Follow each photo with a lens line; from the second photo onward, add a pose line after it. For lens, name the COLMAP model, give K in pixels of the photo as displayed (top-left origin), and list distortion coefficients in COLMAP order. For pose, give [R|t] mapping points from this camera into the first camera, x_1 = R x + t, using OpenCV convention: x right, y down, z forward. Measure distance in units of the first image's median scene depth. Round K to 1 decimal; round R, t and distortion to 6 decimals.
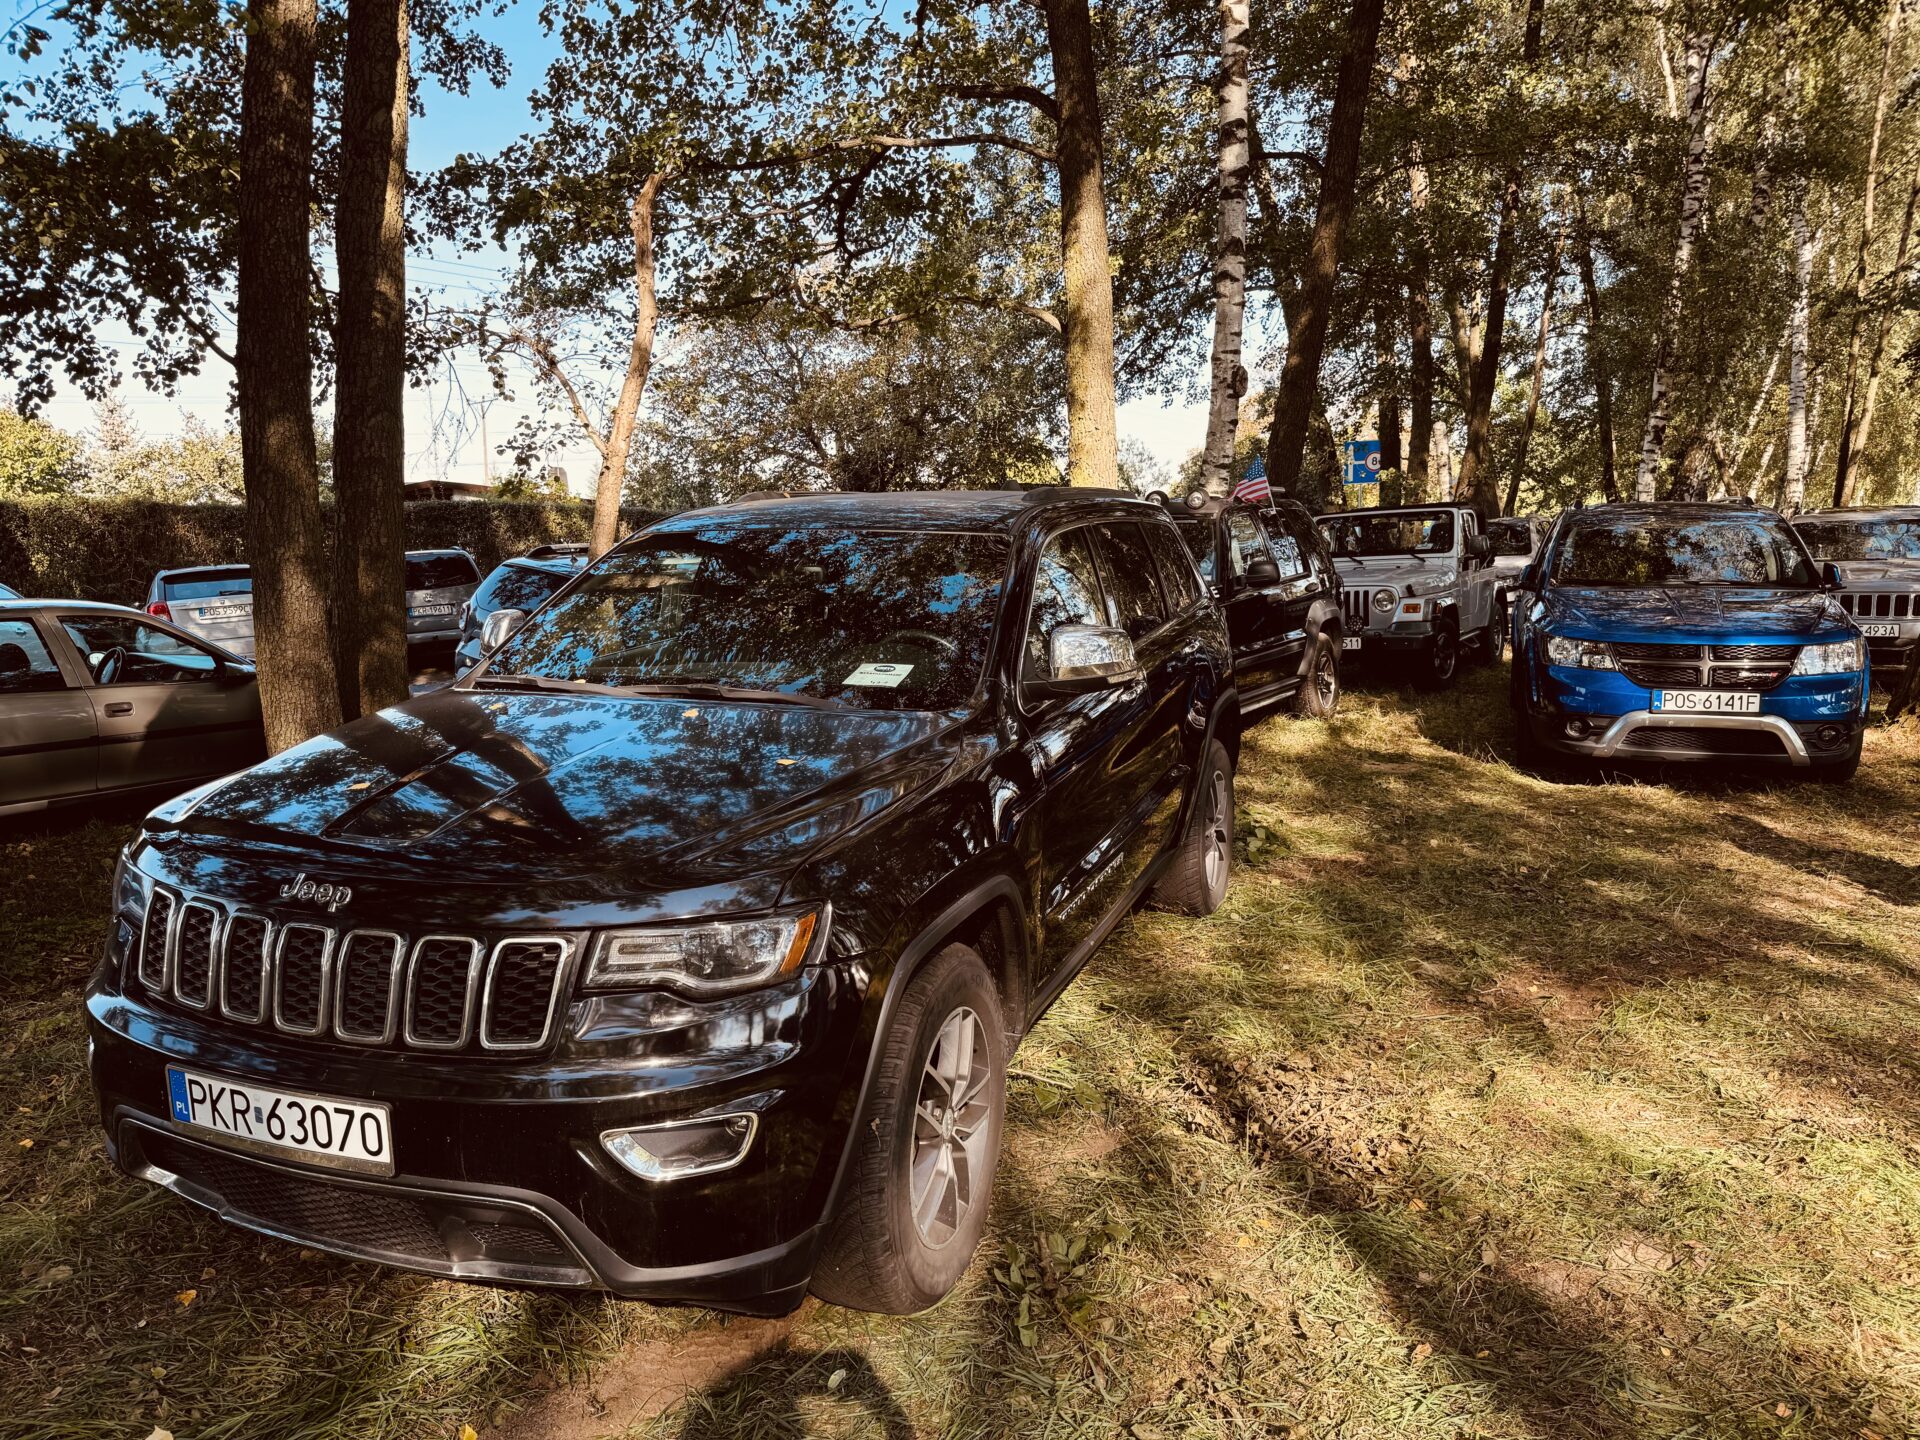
lens RADIAL K [[1437.5, 0, 914.9], [0, 1437.5, 735.7], [0, 0, 1]] dist [0.022808, 0.003170]
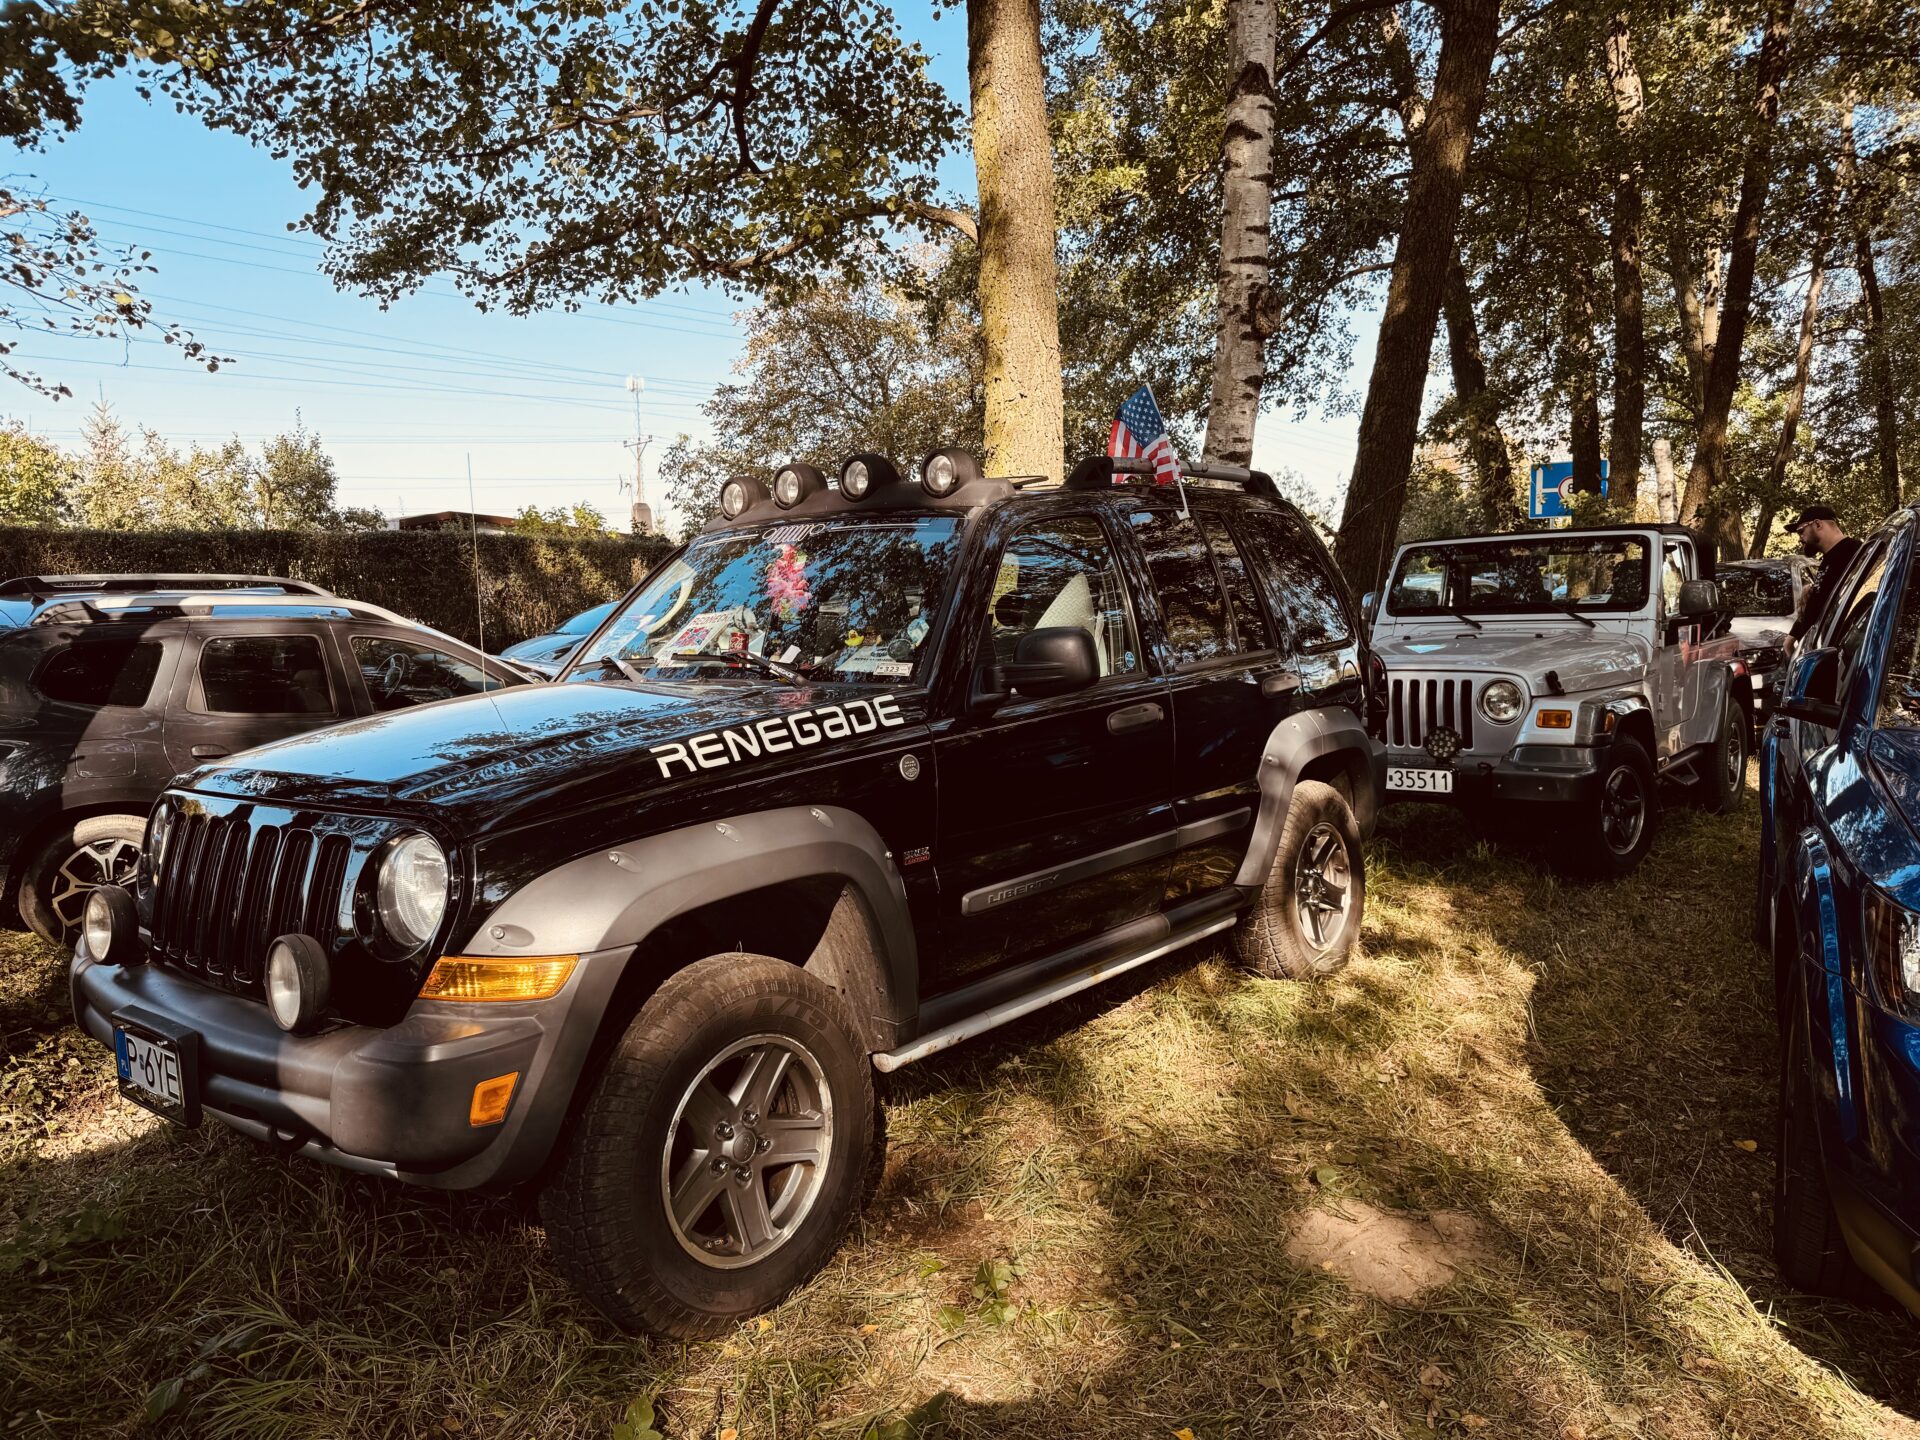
lens RADIAL K [[1382.0, 0, 960.0], [0, 1382.0, 720.0], [0, 0, 1]] dist [0.008868, -0.029913]
pose [[0.990833, 0.024878, -0.132785, 0.146118], [-0.030146, 0.998830, -0.037811, -0.045864], [0.131689, 0.041467, 0.990423, 0.353456]]
